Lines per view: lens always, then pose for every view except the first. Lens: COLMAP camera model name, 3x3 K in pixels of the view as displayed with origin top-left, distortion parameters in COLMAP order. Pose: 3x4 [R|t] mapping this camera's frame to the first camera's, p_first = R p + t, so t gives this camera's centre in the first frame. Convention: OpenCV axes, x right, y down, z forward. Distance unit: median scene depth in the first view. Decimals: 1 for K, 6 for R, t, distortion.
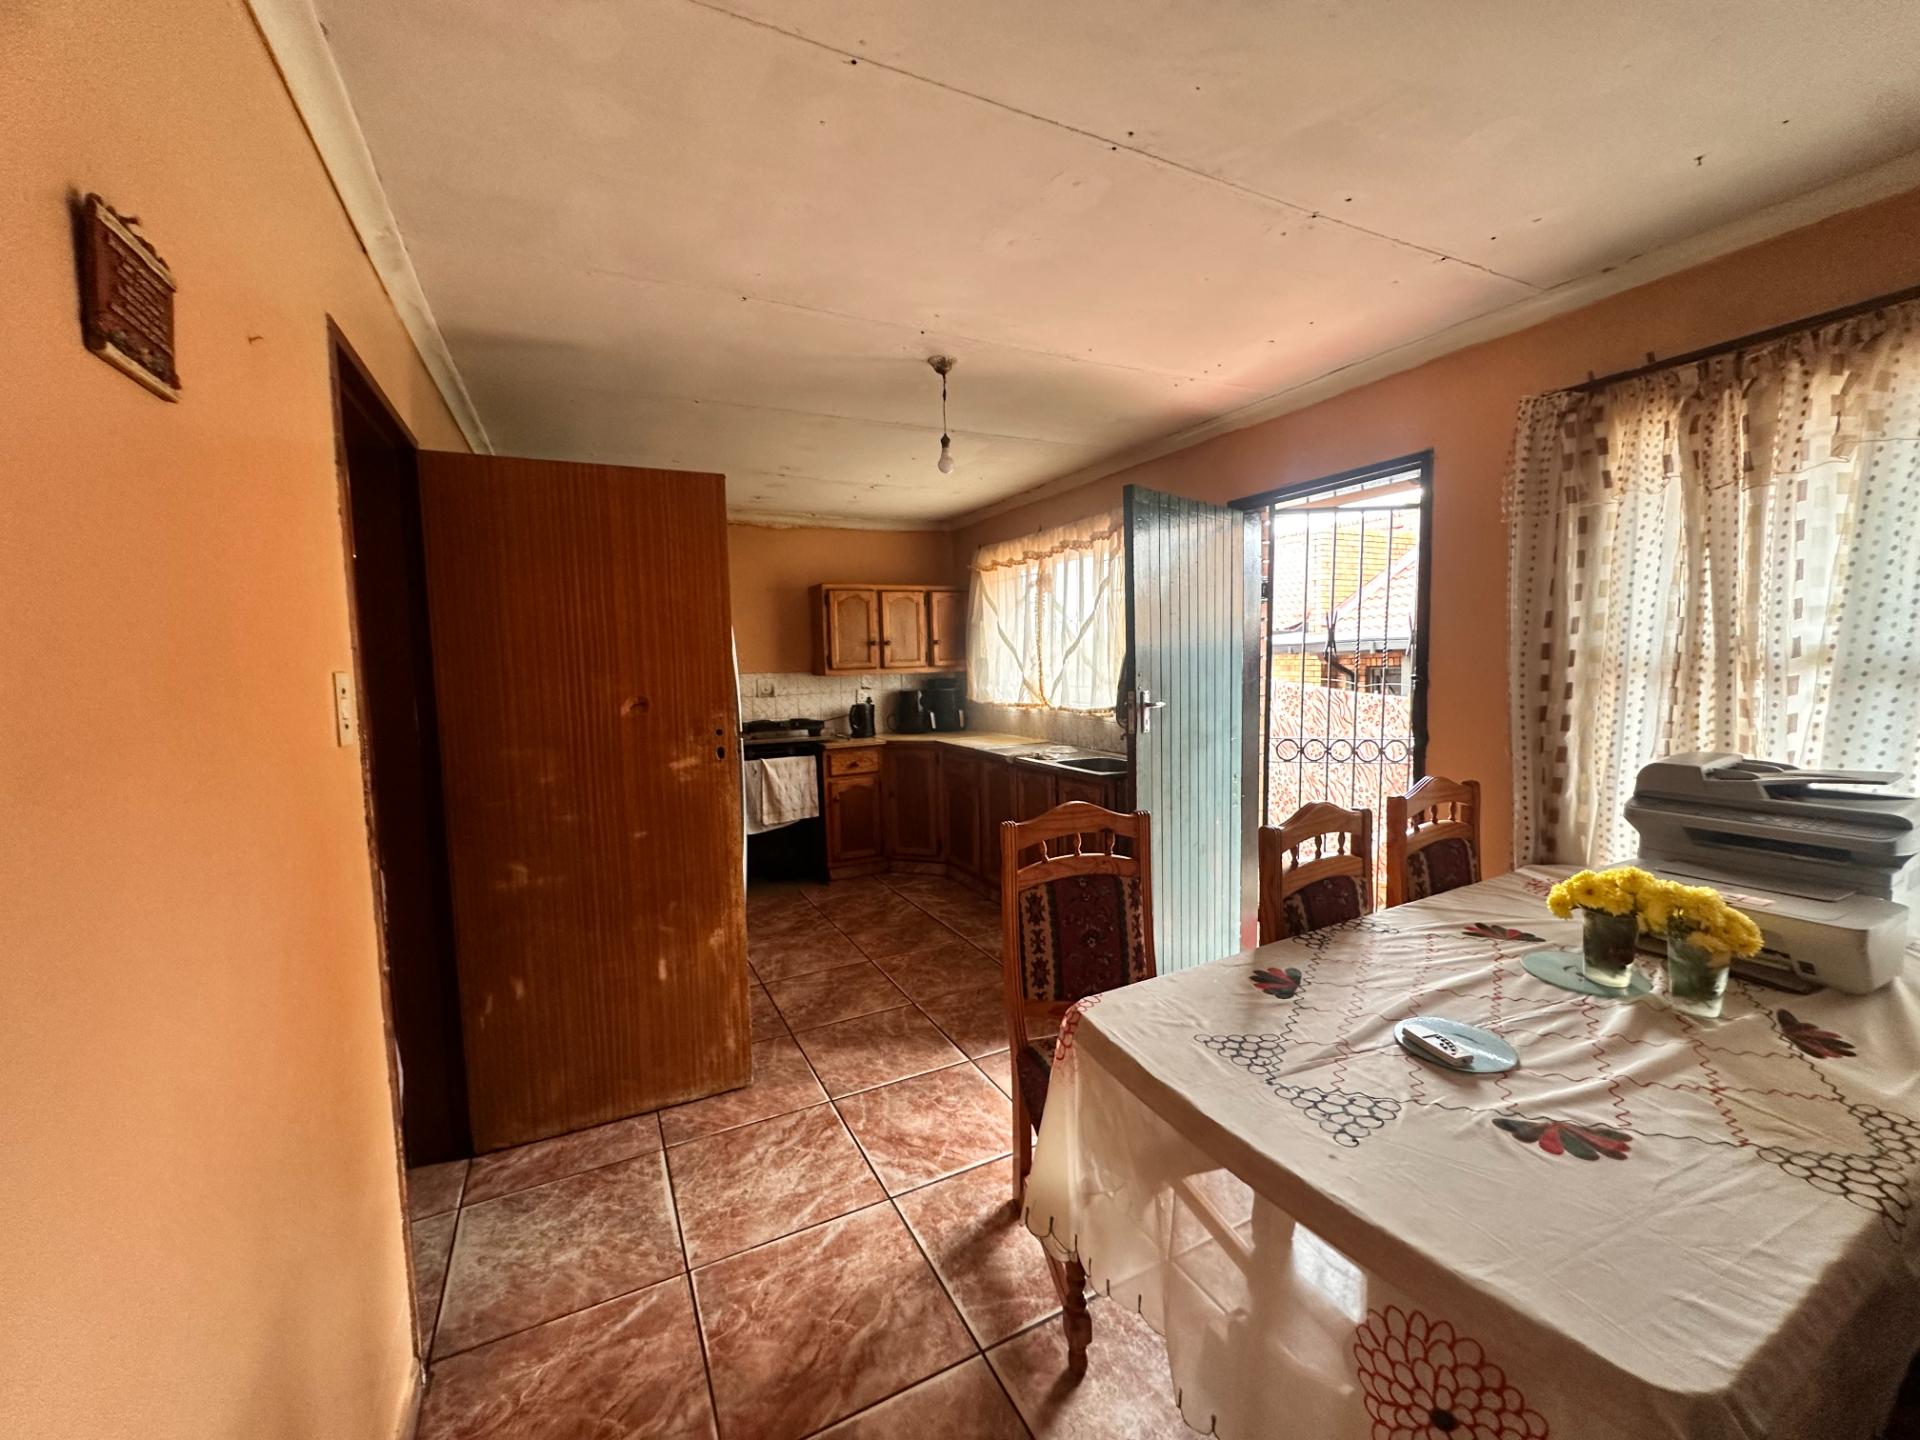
lens RADIAL K [[762.4, 0, 959.0], [0, 762.4, 716.6], [0, 0, 1]] dist [-0.009957, -0.000008]
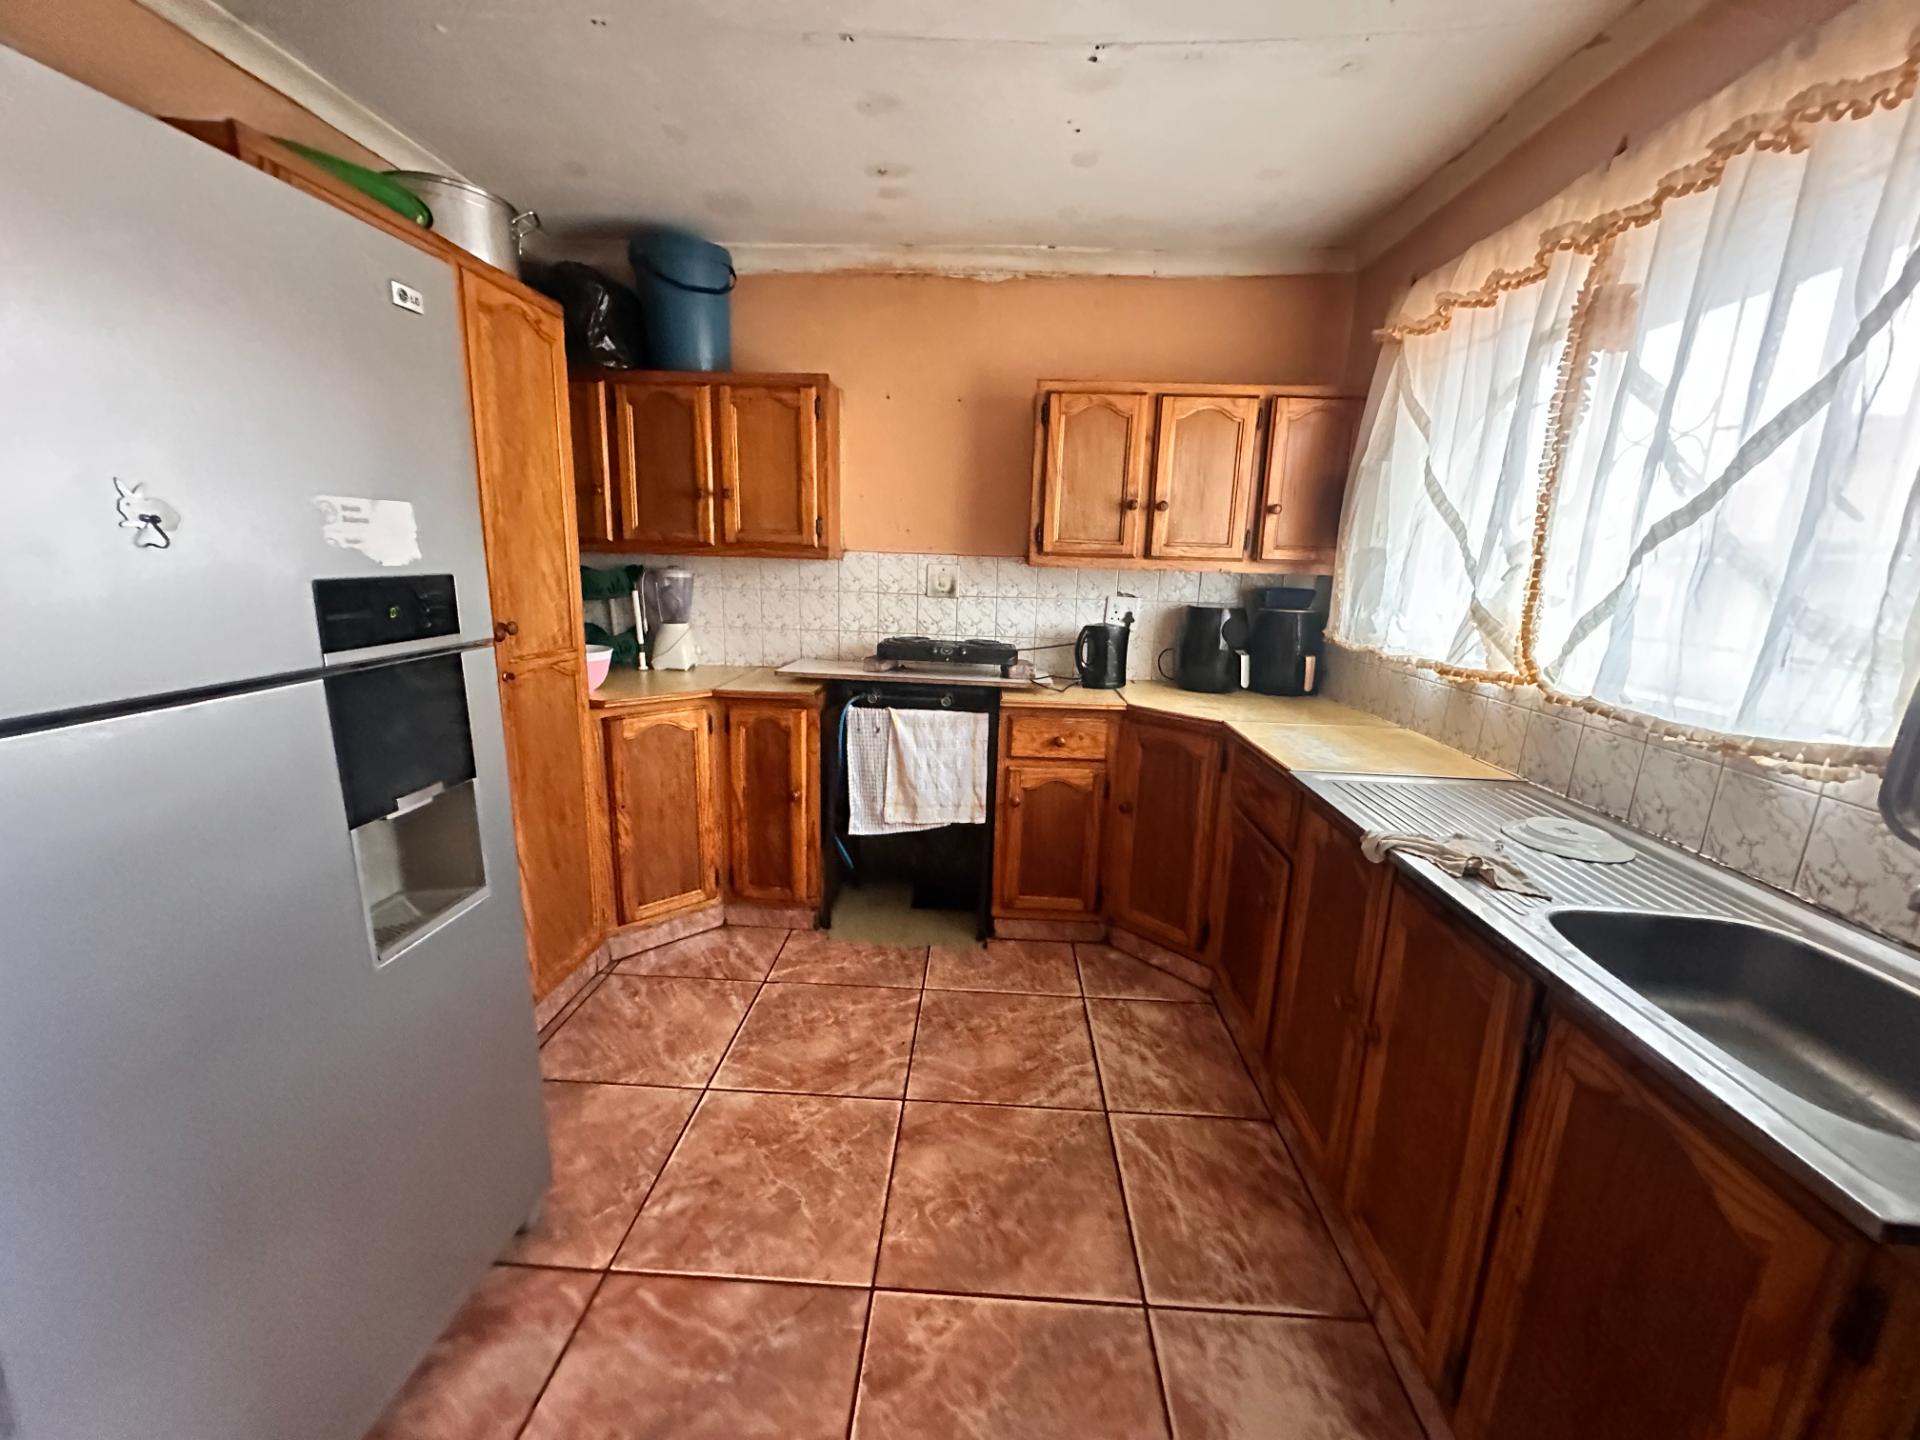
lens RADIAL K [[762.4, 0, 955.6], [0, 762.4, 720.8], [0, 0, 1]] dist [-0.009957, -0.000008]
pose [[0.870286, 0.155135, -0.467477, 0.043780], [-0.089532, 0.983118, 0.159575, -0.028081], [0.484341, -0.097022, 0.869483, 0.520139]]
